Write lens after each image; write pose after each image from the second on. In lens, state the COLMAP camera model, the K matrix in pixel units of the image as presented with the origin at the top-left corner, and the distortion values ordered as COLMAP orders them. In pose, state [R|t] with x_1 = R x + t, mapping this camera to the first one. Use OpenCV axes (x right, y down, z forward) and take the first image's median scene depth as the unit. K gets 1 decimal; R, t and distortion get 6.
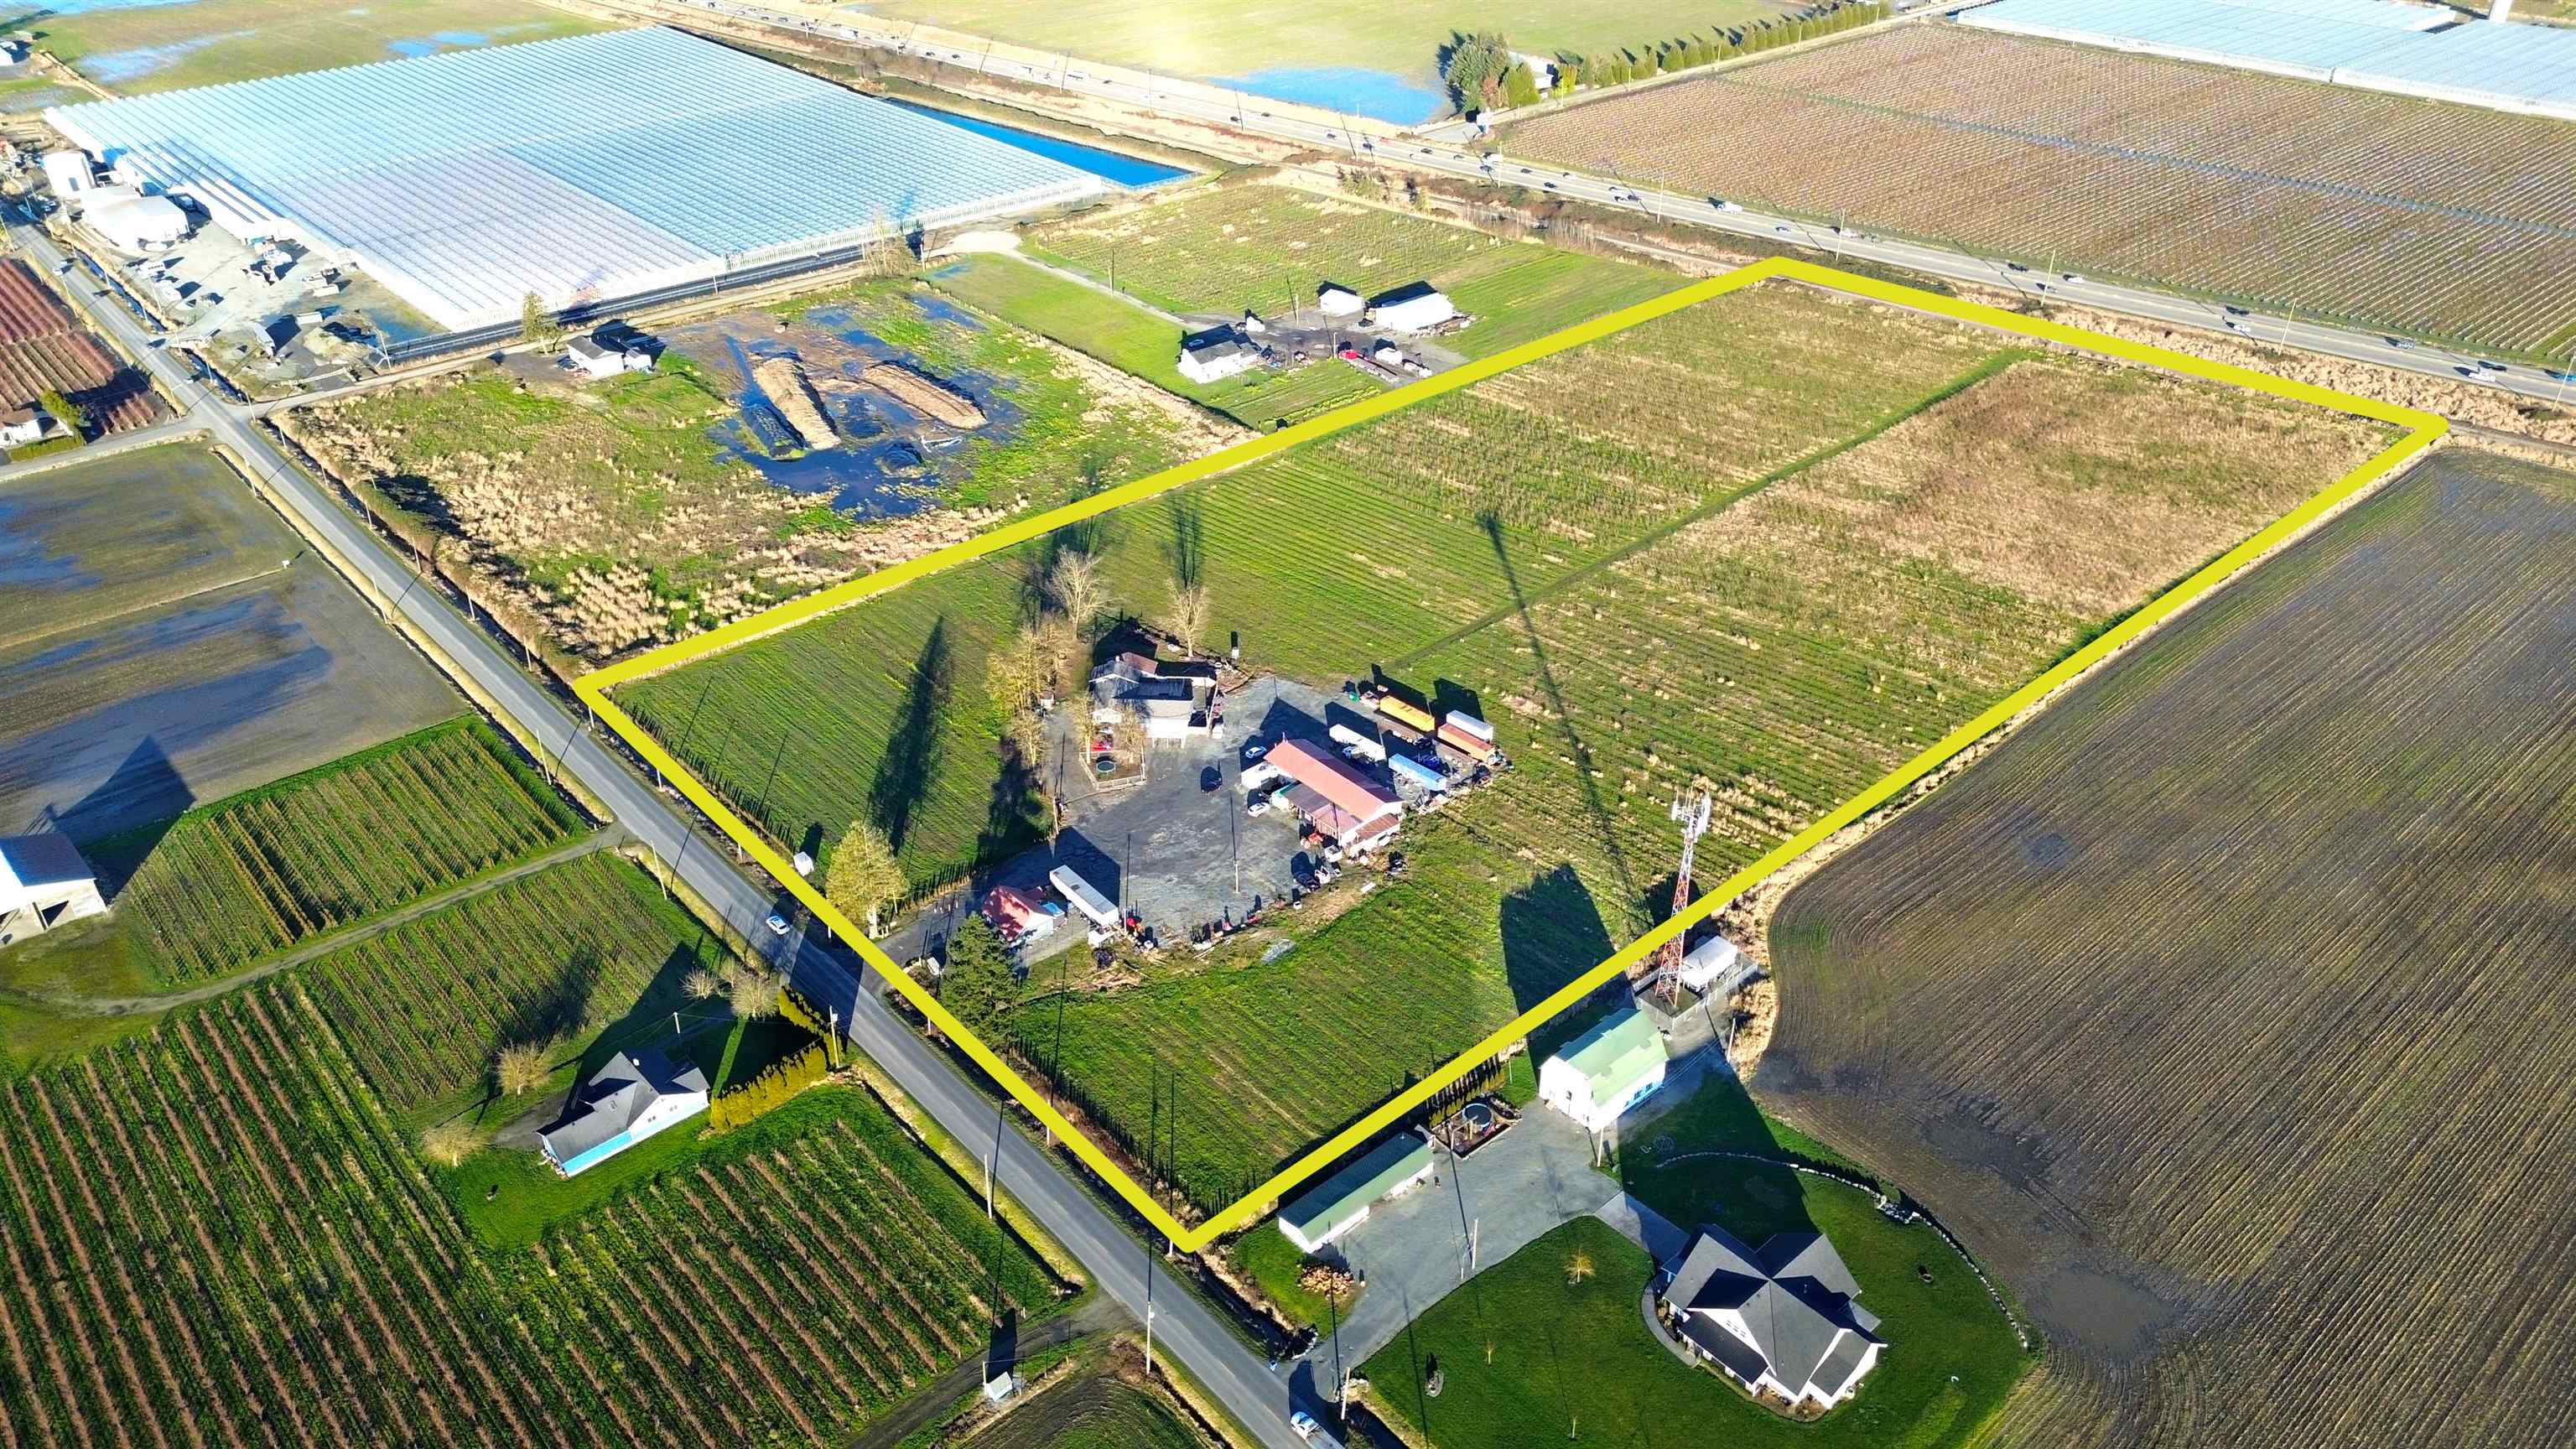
lens RADIAL K [[1814.5, 0, 1288.0], [0, 1814.5, 724.5], [0, 0, 1]] dist [0.048158, -0.002319]
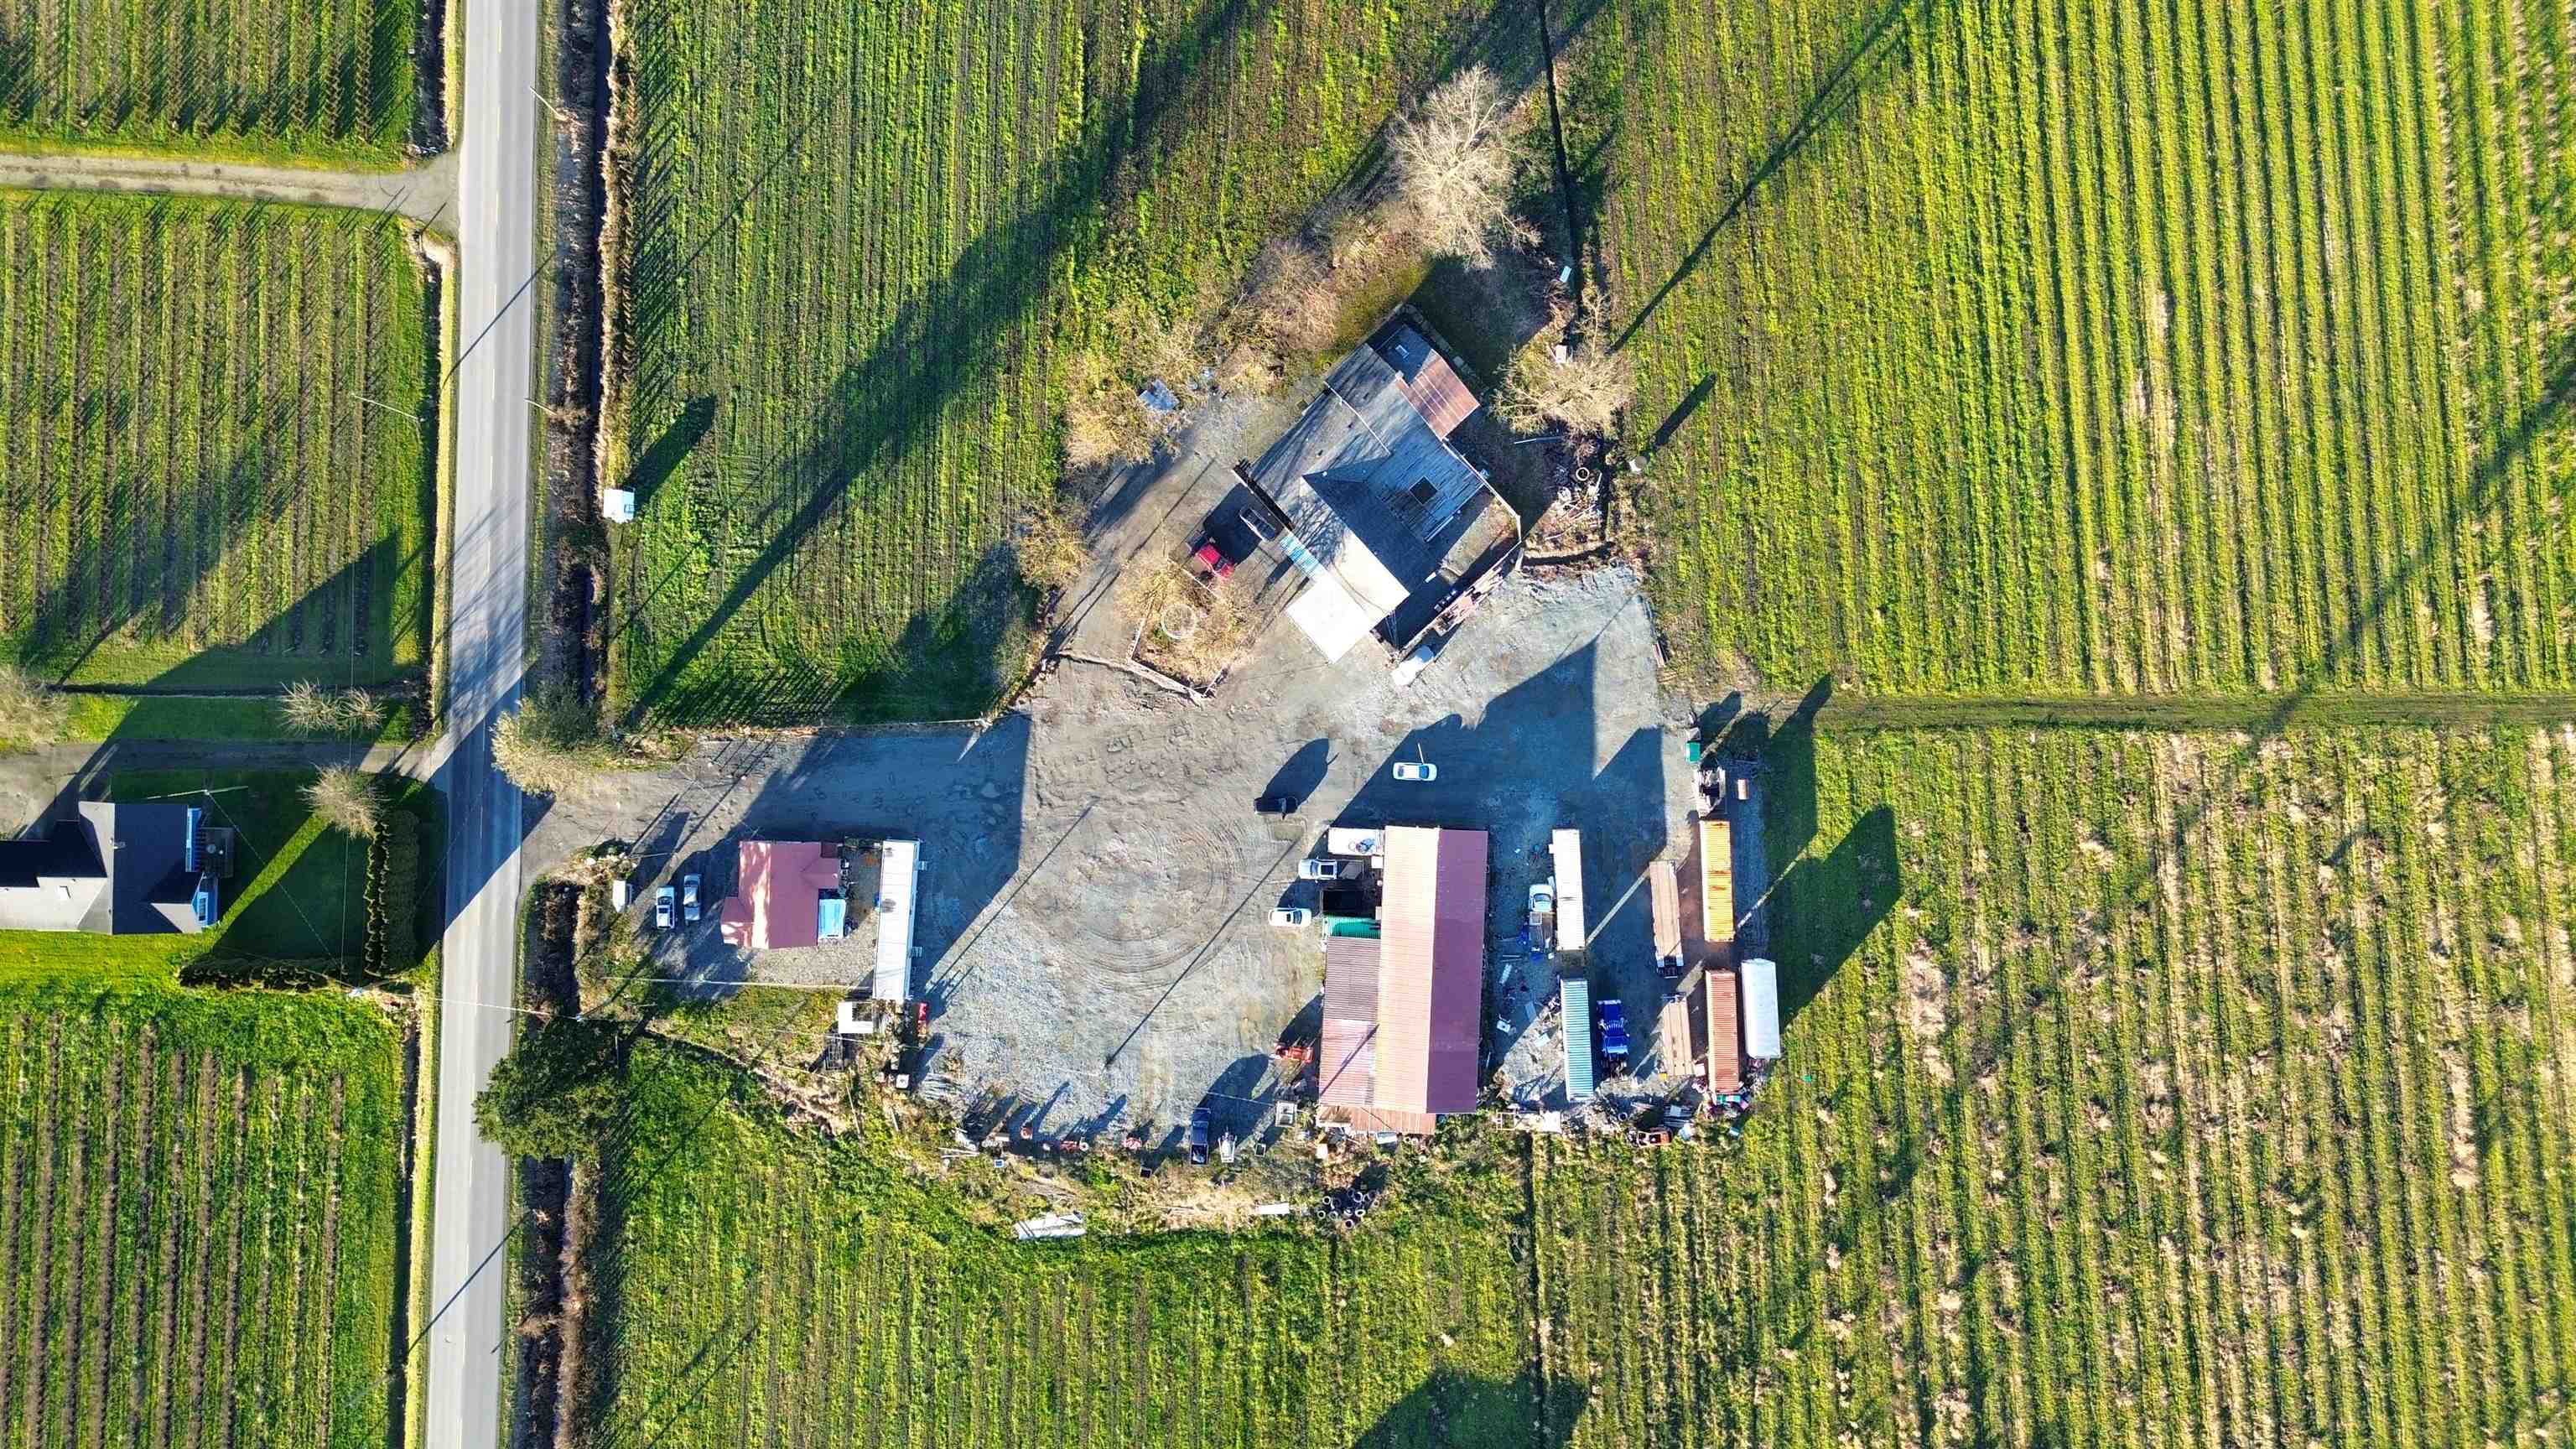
lens RADIAL K [[1814.5, 0, 1288.0], [0, 1814.5, 724.5], [0, 0, 1]] dist [0.048158, -0.002319]
pose [[0.726871, 0.686650, -0.013054, -0.041076], [-0.351360, 0.388139, 0.851994, -0.368307], [0.590089, -0.614703, 0.523388, 0.600087]]
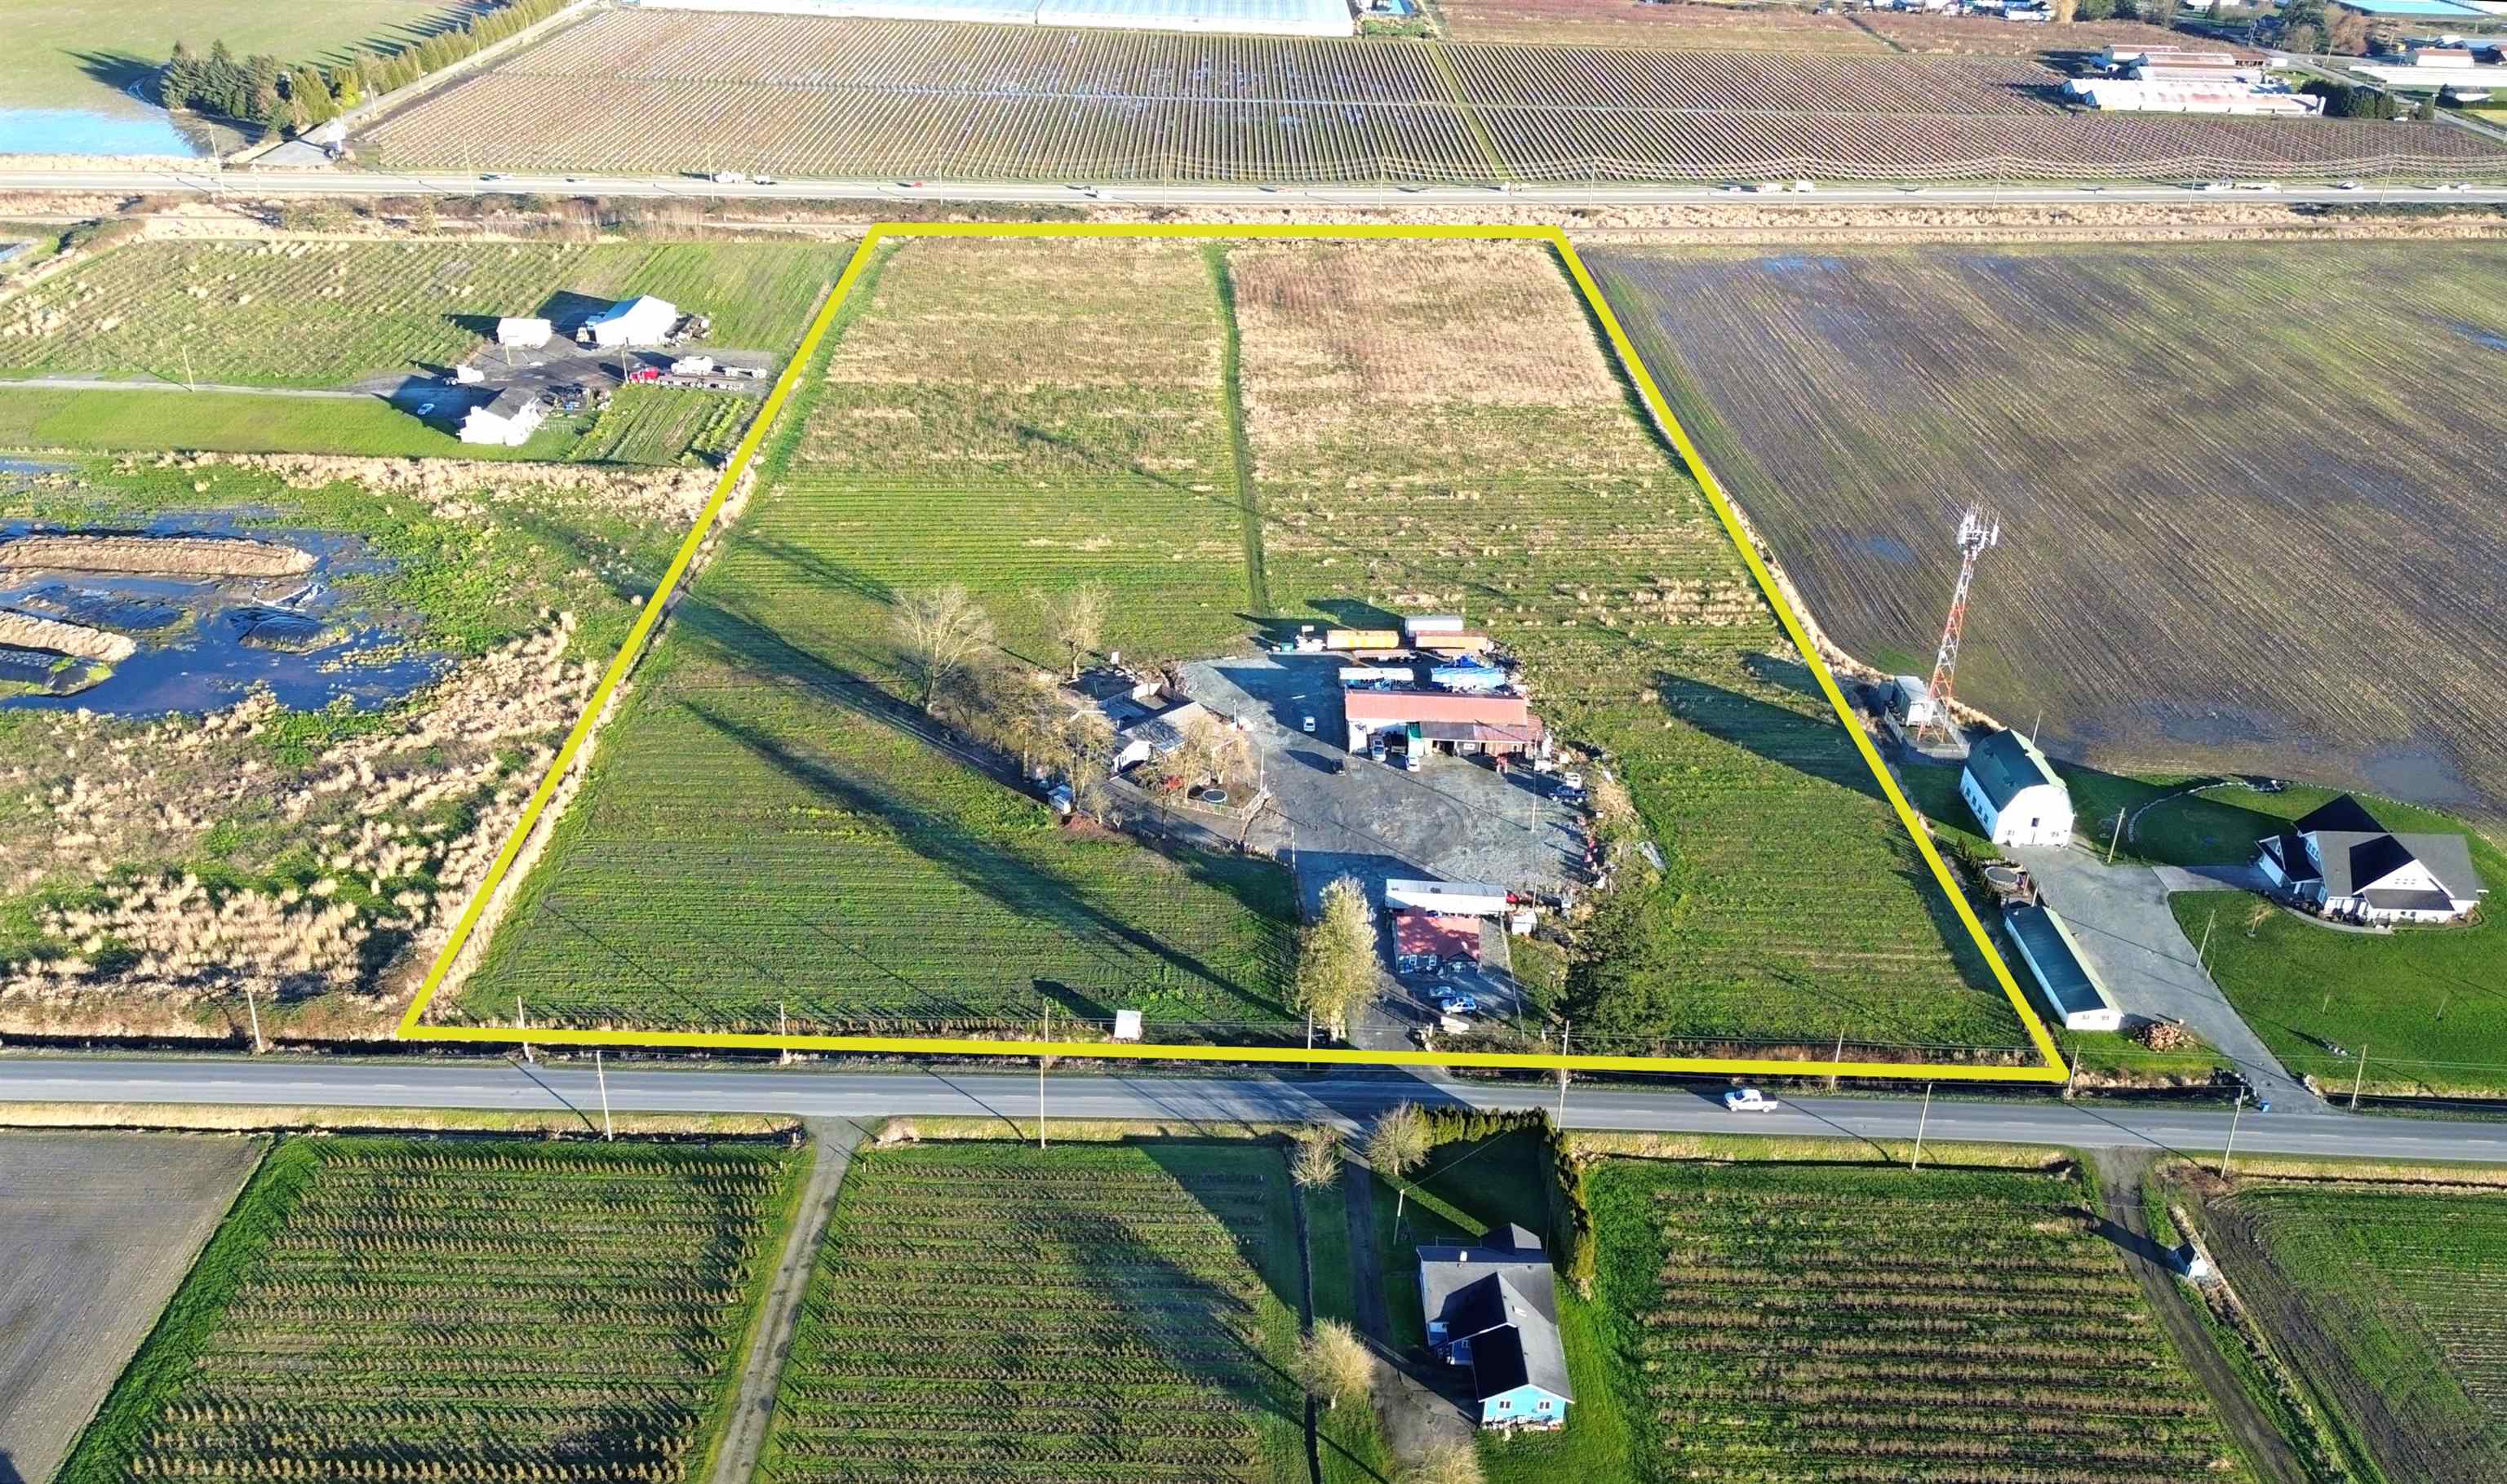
lens RADIAL K [[1994.1, 0, 1253.5], [0, 1994.1, 742.0], [0, 0, 1]] dist [0.080358, -0.082625]
pose [[0.657774, -0.325515, 0.679244, -0.555476], [0.360770, 0.927778, 0.095254, -0.061668], [-0.661195, 0.182395, 0.727704, 0.304780]]
